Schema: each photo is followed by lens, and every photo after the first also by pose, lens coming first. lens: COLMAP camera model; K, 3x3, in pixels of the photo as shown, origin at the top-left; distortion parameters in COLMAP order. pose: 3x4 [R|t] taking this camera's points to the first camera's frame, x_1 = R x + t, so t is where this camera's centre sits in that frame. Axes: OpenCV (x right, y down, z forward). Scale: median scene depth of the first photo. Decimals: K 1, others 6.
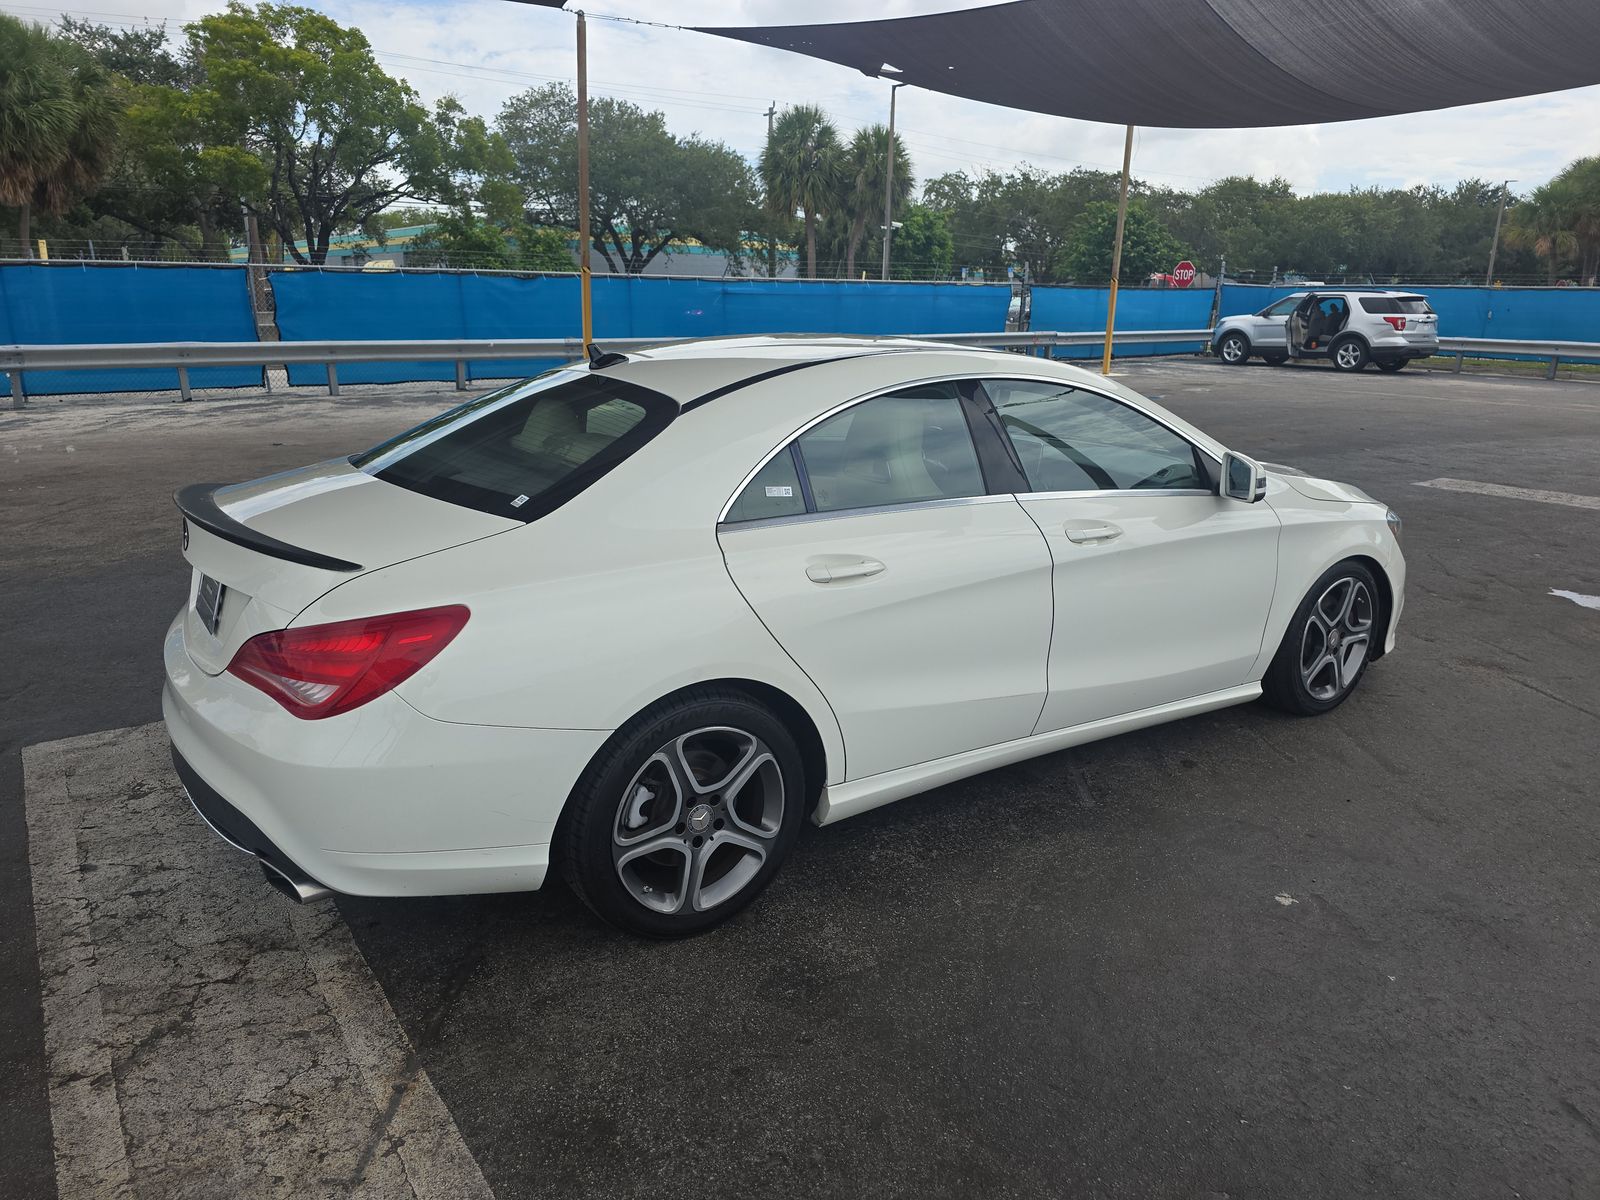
lens RADIAL K [[1080.8, 0, 789.5], [0, 1080.8, 586.9], [0, 0, 1]] dist [0.047122, -0.044622]
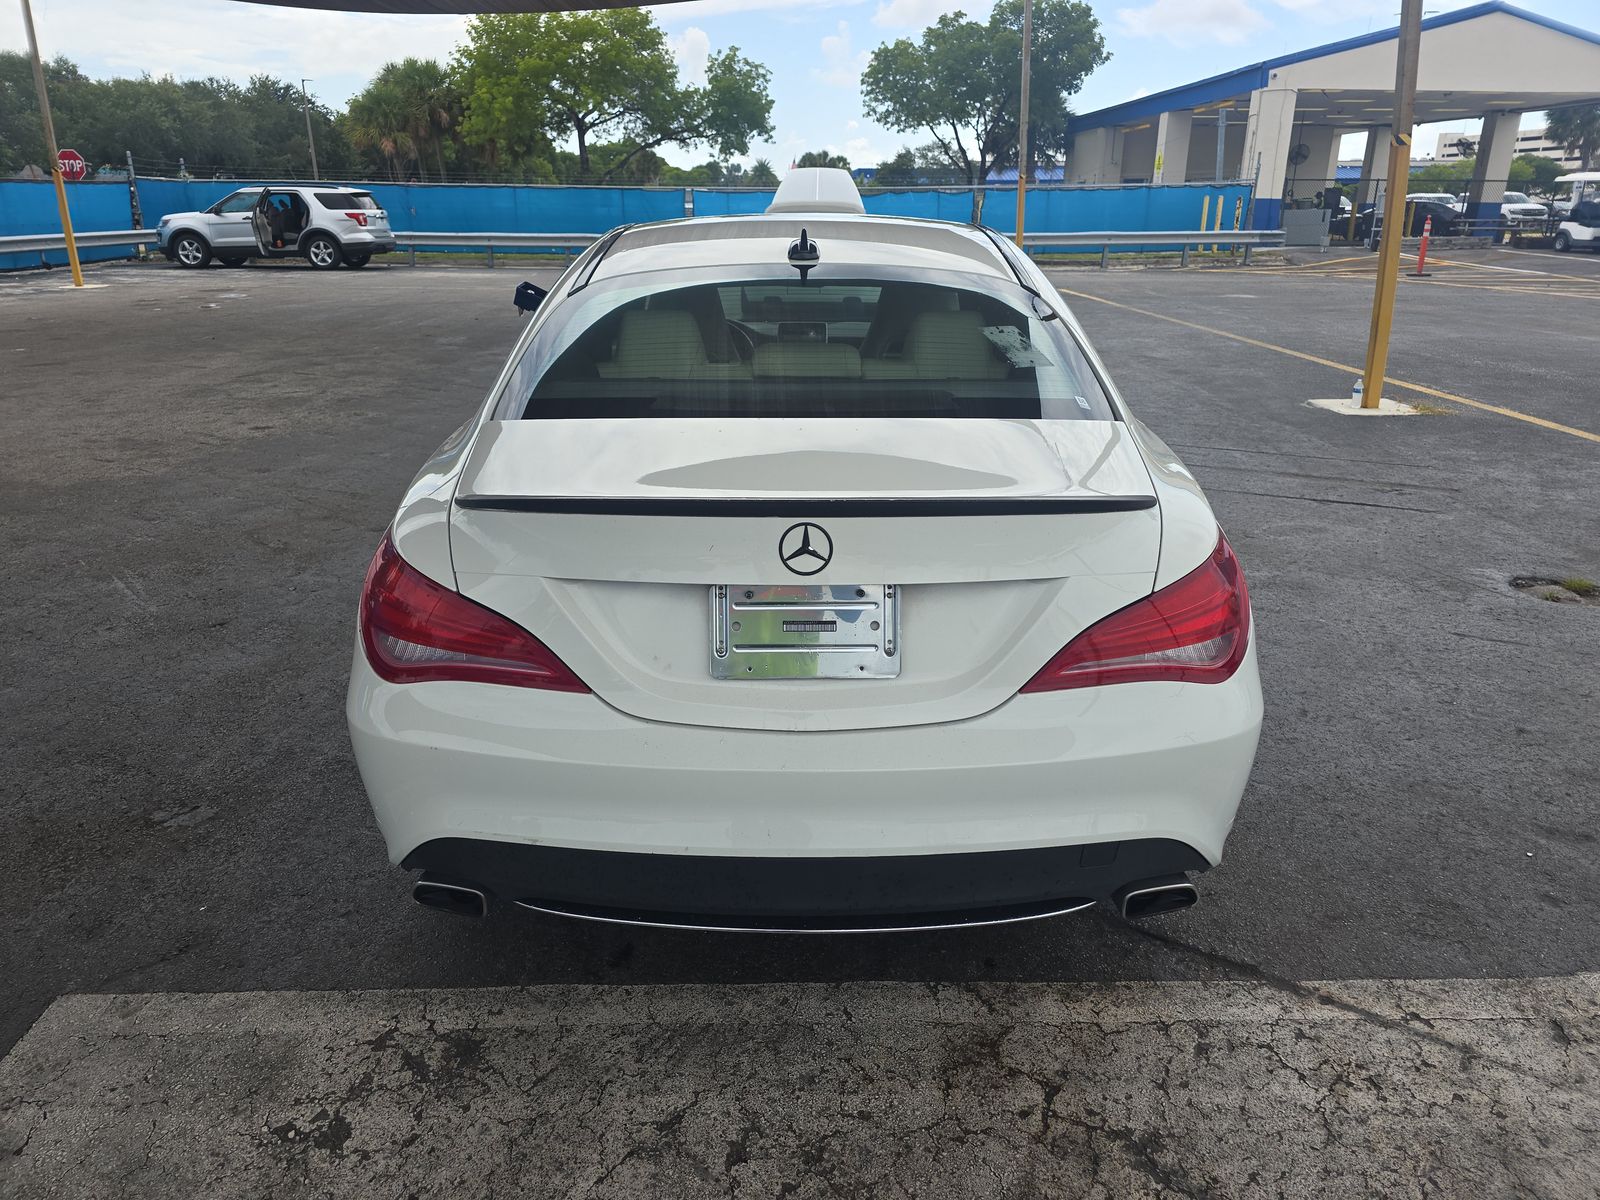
lens RADIAL K [[1080.8, 0, 801.6], [0, 1080.8, 601.4], [0, 0, 1]] dist [0.047122, -0.044622]
pose [[0.560874, -0.293152, 0.774262, -0.799638], [0.217394, 0.954543, 0.203931, -0.112895], [-0.798849, 0.053940, 0.599108, 0.487514]]
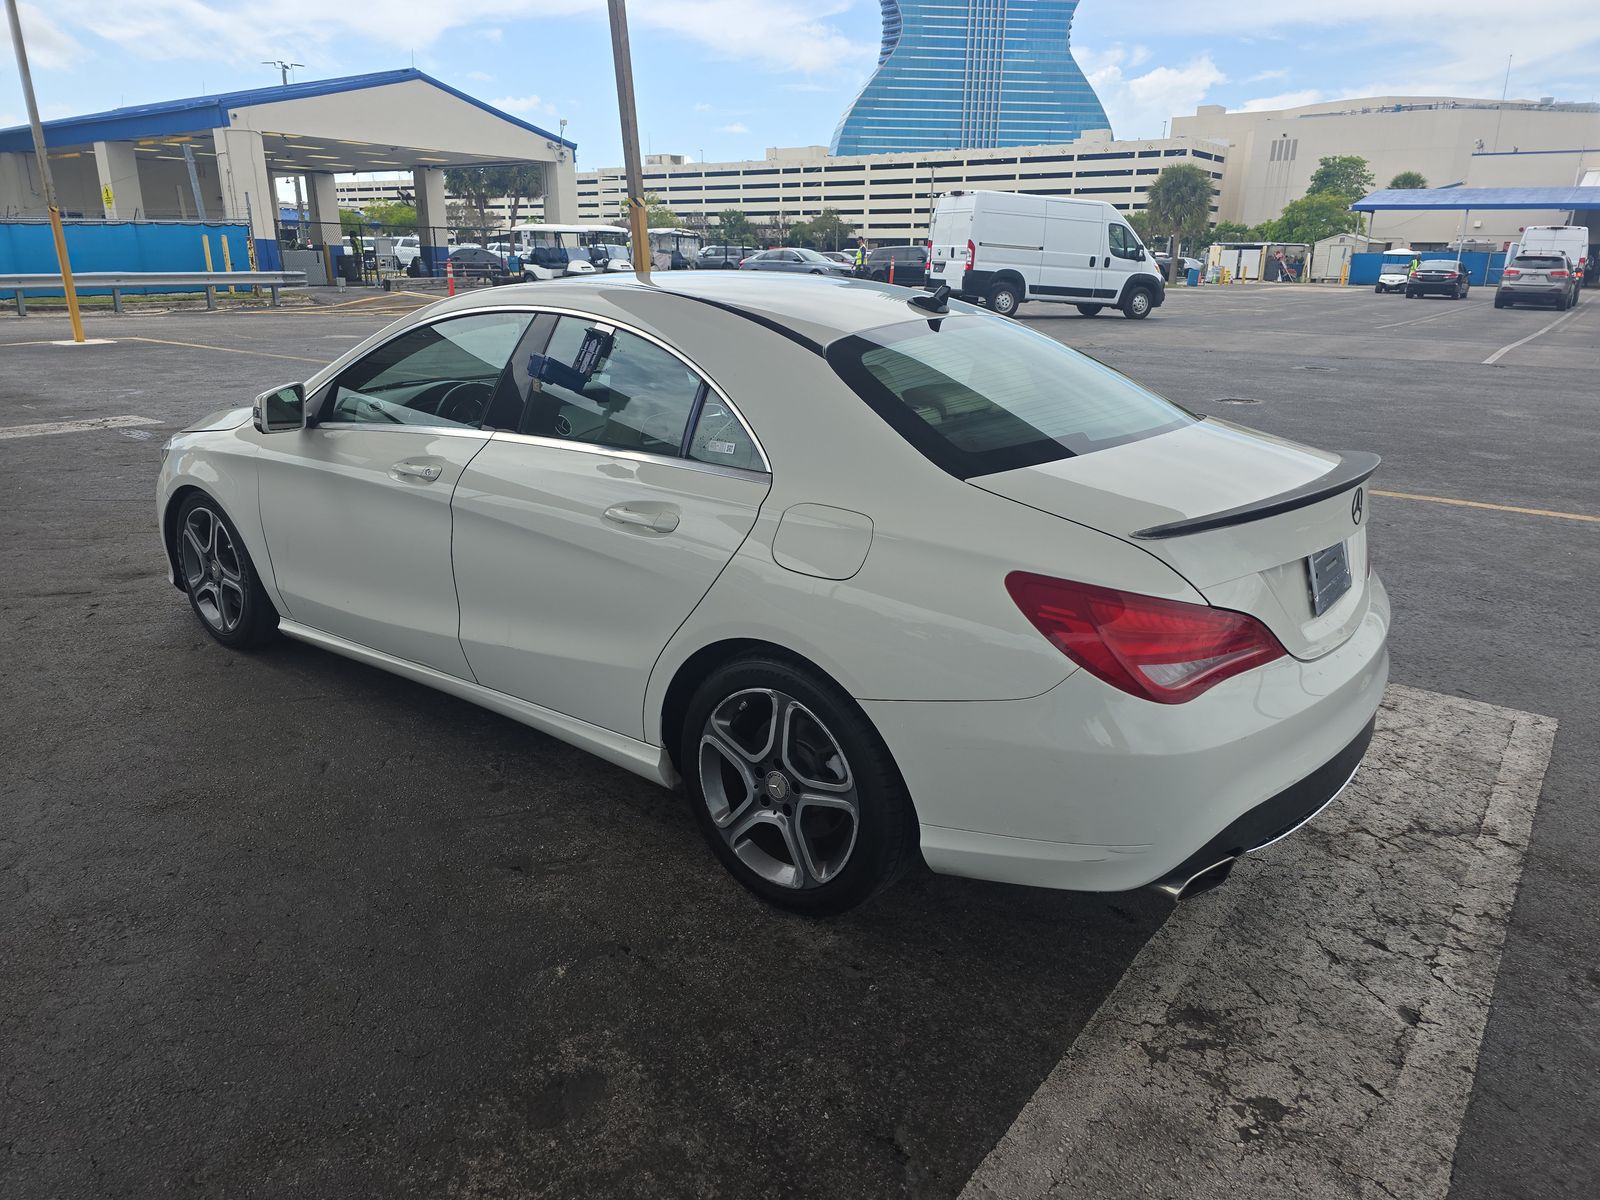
lens RADIAL K [[1080.8, 0, 798.1], [0, 1080.8, 608.8], [0, 0, 1]] dist [0.047122, -0.044622]
pose [[-0.302585, -0.310916, 0.900985, -0.957812], [0.229866, 0.893590, 0.385562, -0.326195], [-0.924988, 0.323771, -0.198918, 1.256068]]
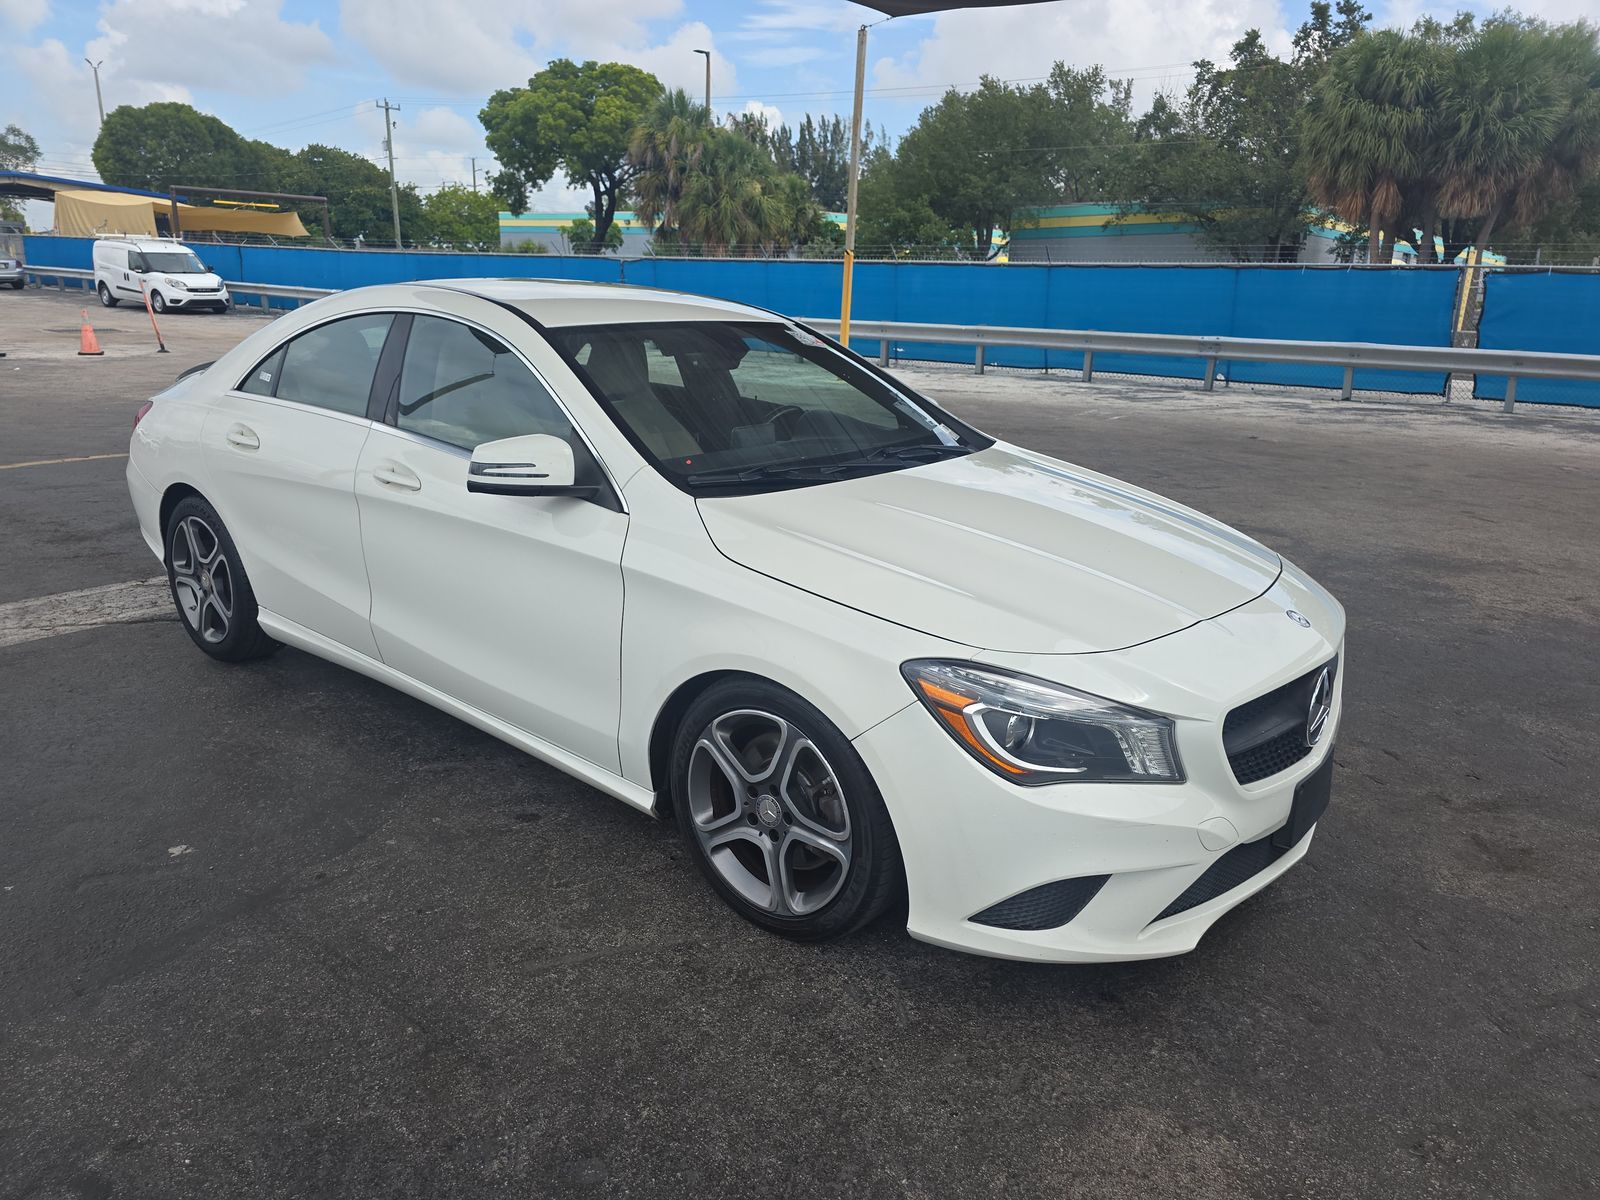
lens RADIAL K [[1080.8, 0, 822.5], [0, 1080.8, 579.7], [0, 0, 1]] dist [0.047122, -0.044622]
pose [[0.312737, 0.258129, -0.914092, 1.245024], [-0.275391, 0.945669, 0.172827, -0.231787], [0.909041, 0.197683, 0.366832, 0.937462]]
